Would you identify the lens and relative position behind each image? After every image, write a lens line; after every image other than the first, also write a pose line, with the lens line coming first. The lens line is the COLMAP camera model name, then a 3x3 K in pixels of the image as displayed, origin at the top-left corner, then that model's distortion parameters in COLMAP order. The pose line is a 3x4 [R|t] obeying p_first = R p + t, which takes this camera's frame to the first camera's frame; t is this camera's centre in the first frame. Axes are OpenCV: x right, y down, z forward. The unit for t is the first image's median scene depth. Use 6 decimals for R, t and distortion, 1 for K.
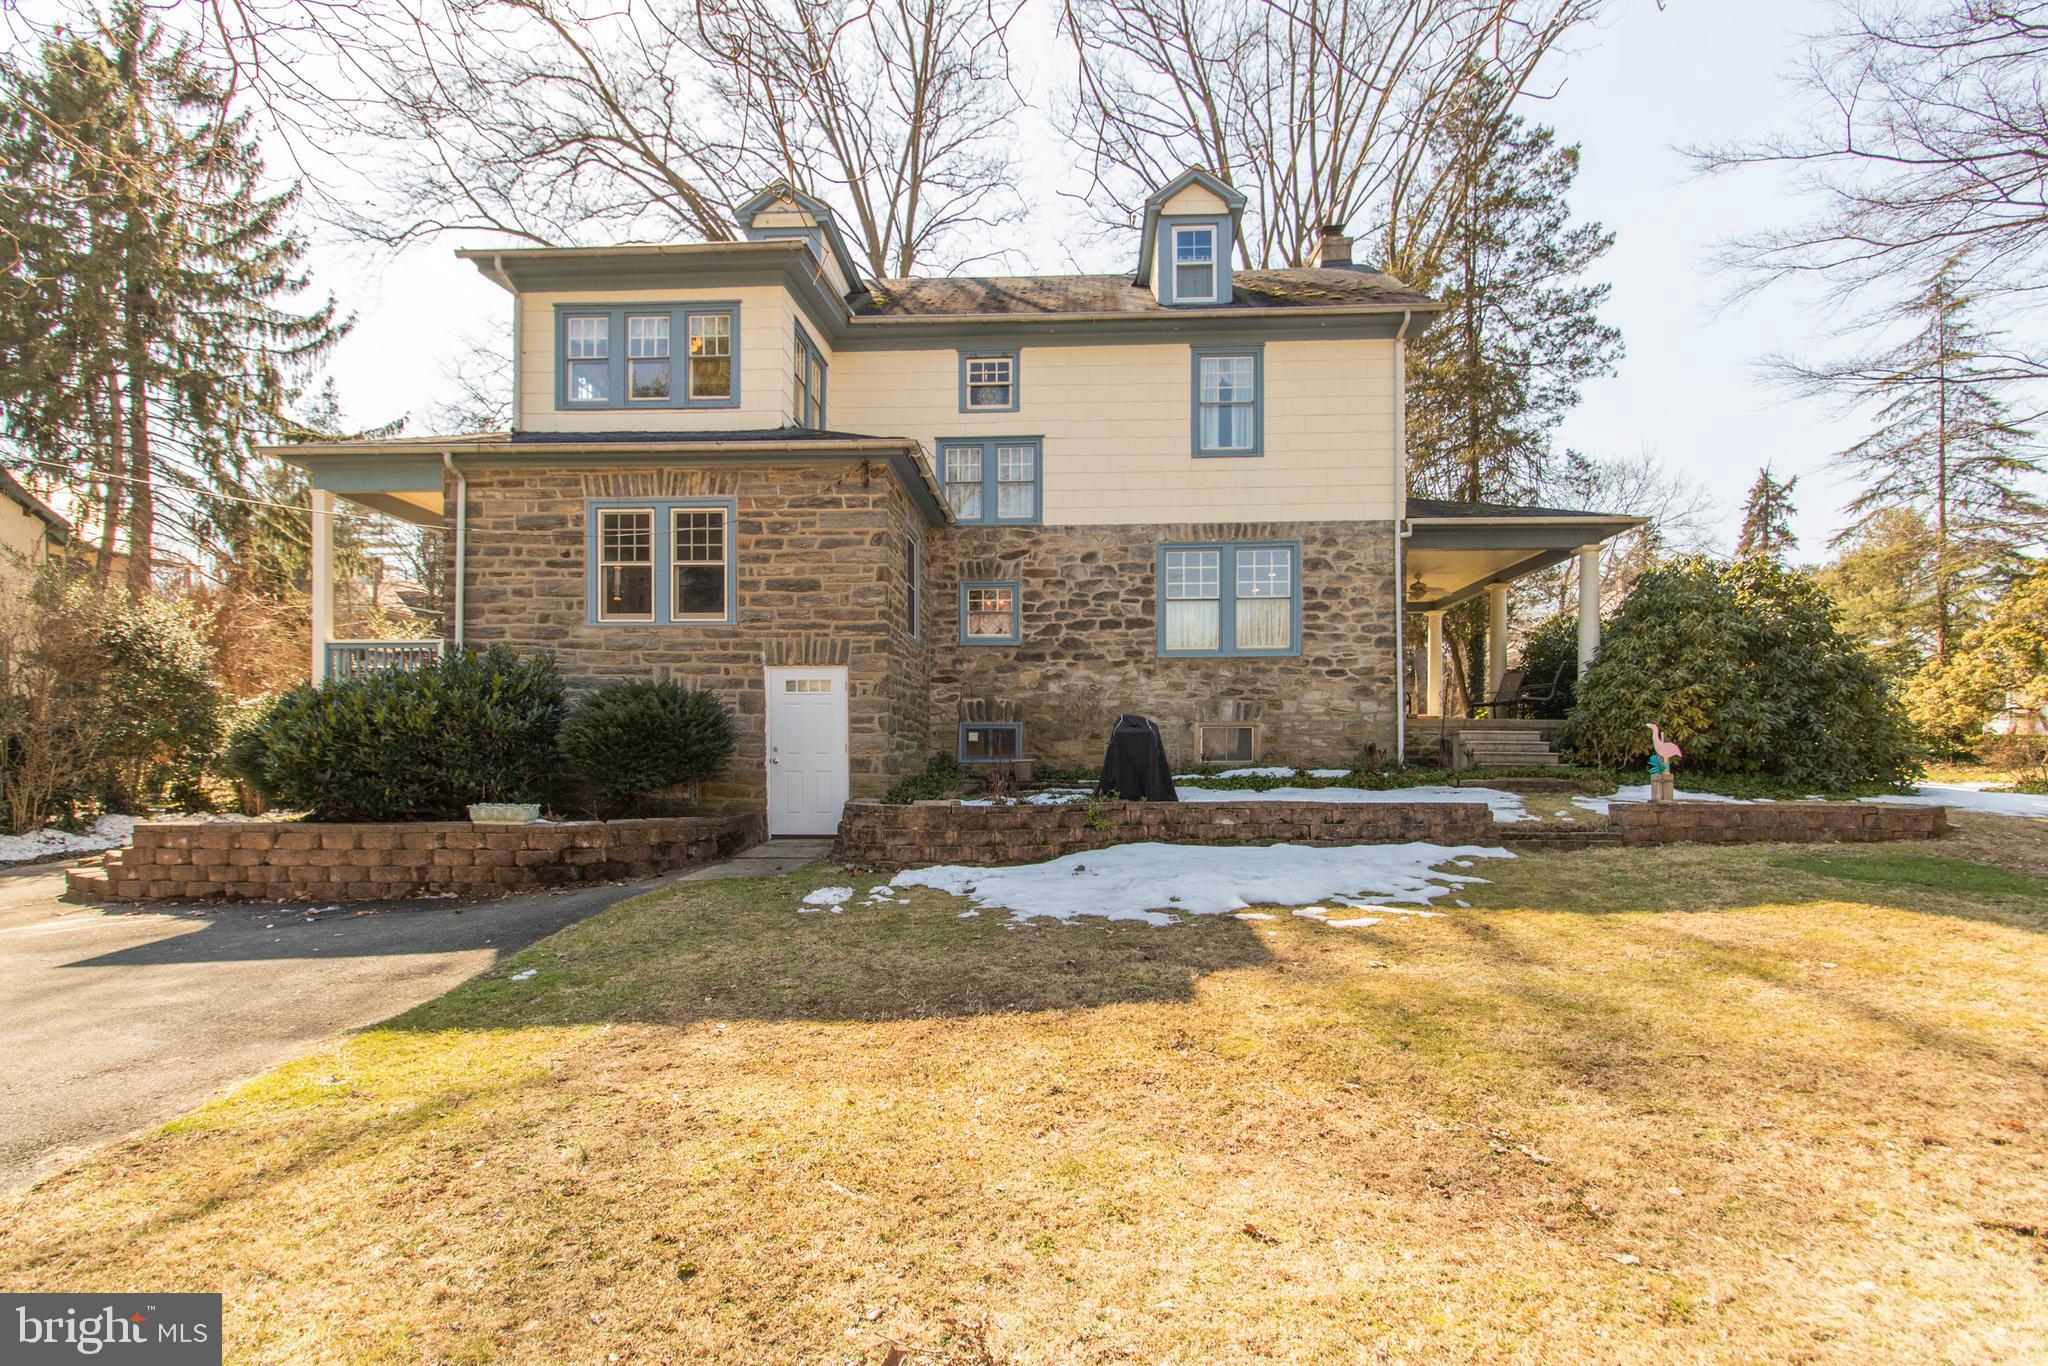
lens RADIAL K [[947.9, 0, 1015.0], [0, 947.9, 765.8], [0, 0, 1]] dist [0.001173, -0.000093]
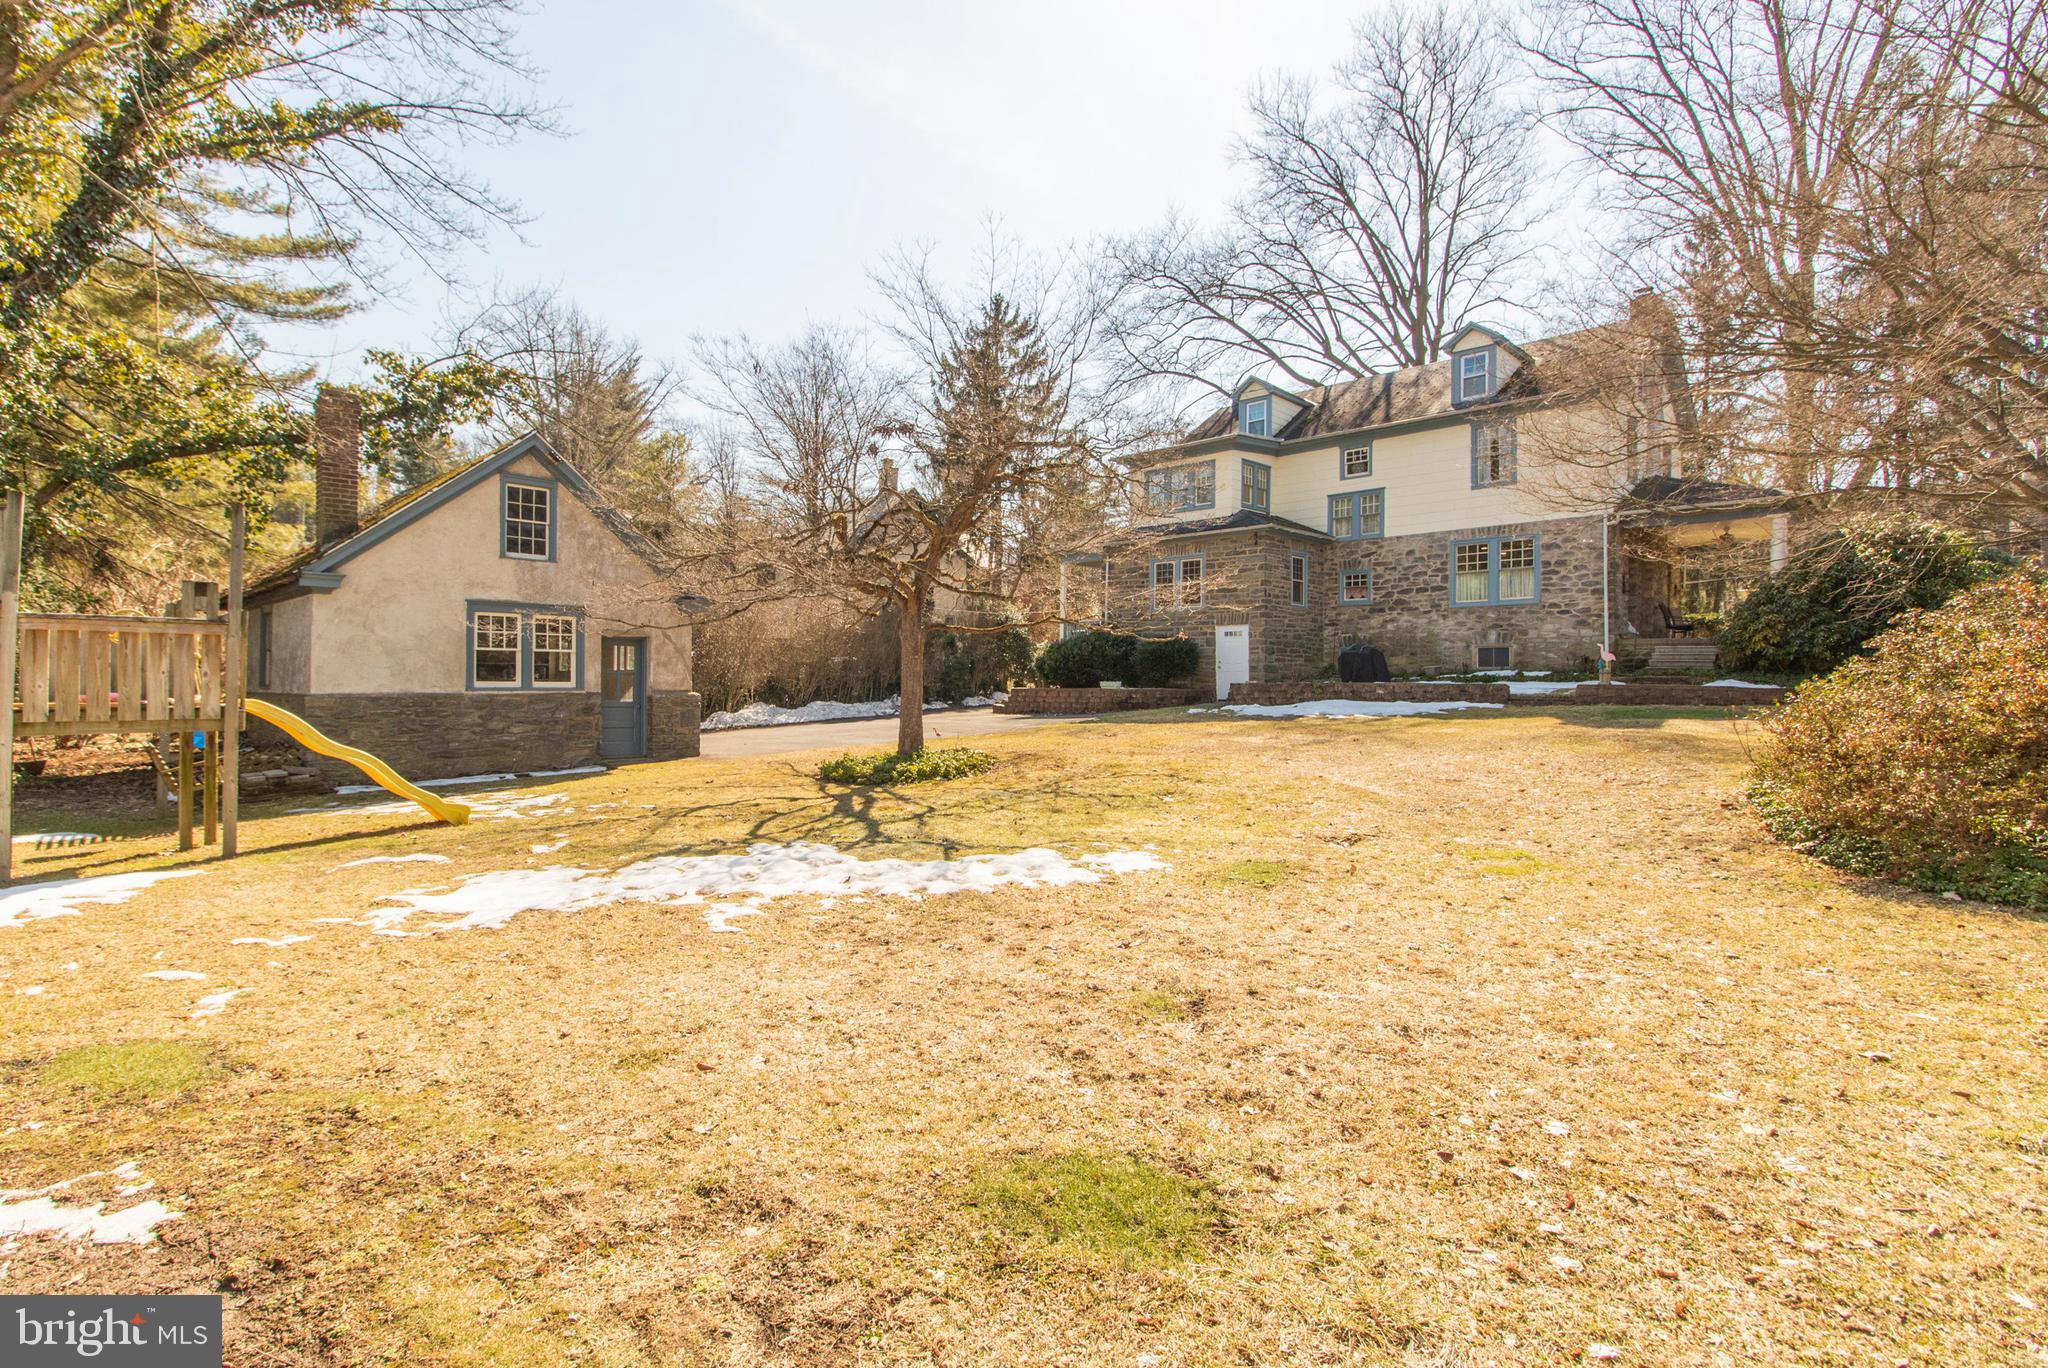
lens RADIAL K [[947.9, 0, 1010.2], [0, 947.9, 674.9], [0, 0, 1]] dist [0.001173, -0.000093]
pose [[0.757553, -0.001293, -0.652773, 0.678195], [-0.007470, 0.999915, -0.010650, 0.033167], [0.652731, 0.012944, 0.757479, -0.840433]]
